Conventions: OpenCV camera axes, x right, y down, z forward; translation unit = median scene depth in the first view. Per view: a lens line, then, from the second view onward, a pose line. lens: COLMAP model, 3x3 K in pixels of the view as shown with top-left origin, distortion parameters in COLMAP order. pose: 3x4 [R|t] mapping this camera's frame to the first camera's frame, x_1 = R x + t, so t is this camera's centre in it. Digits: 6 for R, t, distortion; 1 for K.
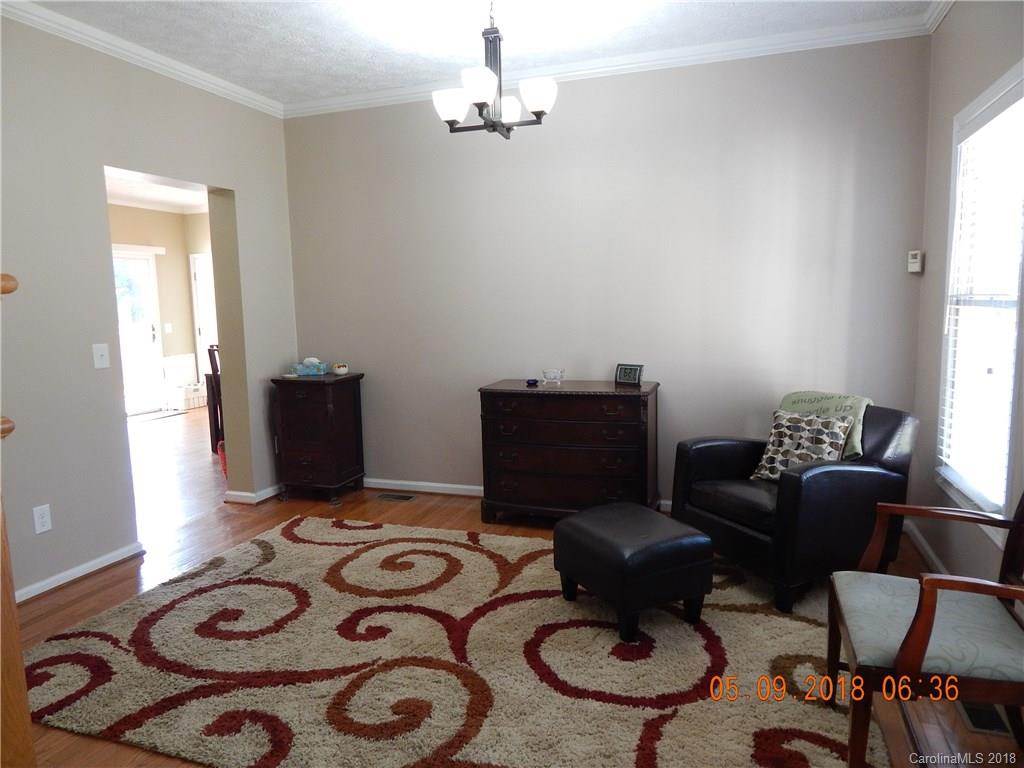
lens RADIAL K [[677.4, 0, 512.5], [0, 677.4, 377.4], [0, 0, 1]] dist [0.001118, -0.006131]
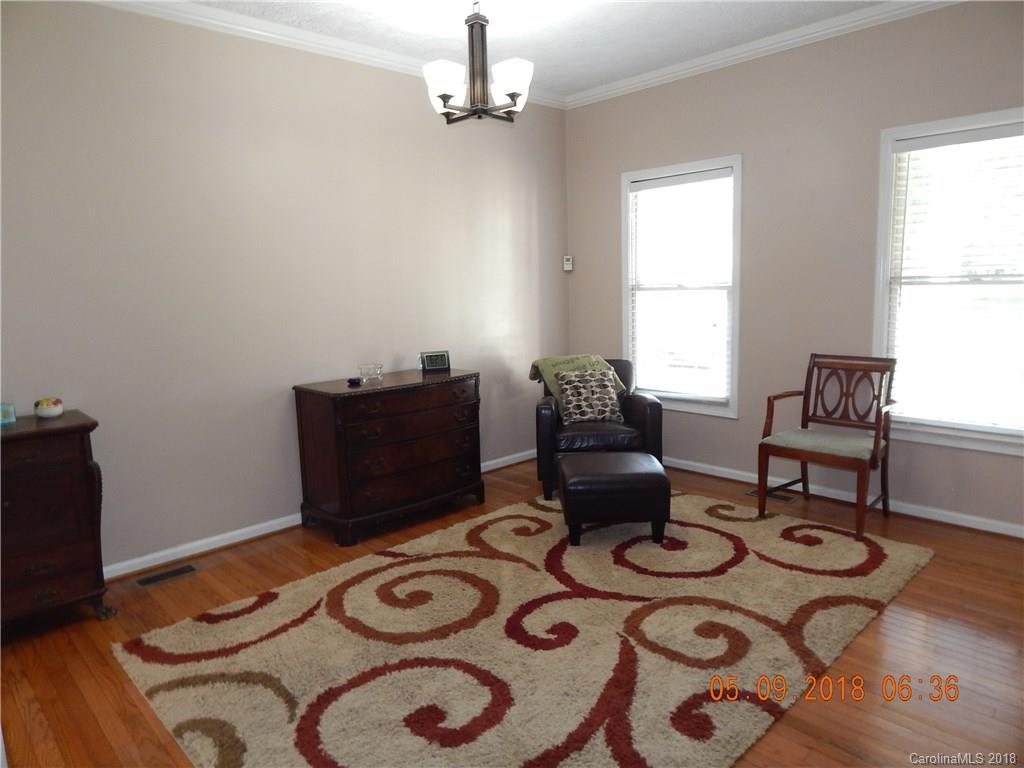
lens RADIAL K [[677.4, 0, 512.5], [0, 677.4, 377.4], [0, 0, 1]] dist [0.001118, -0.006131]
pose [[0.448730, -0.115579, 0.886162, -0.880887], [0.120347, 0.990384, 0.068232, -0.044736], [-0.885527, 0.076029, 0.458325, 0.500144]]
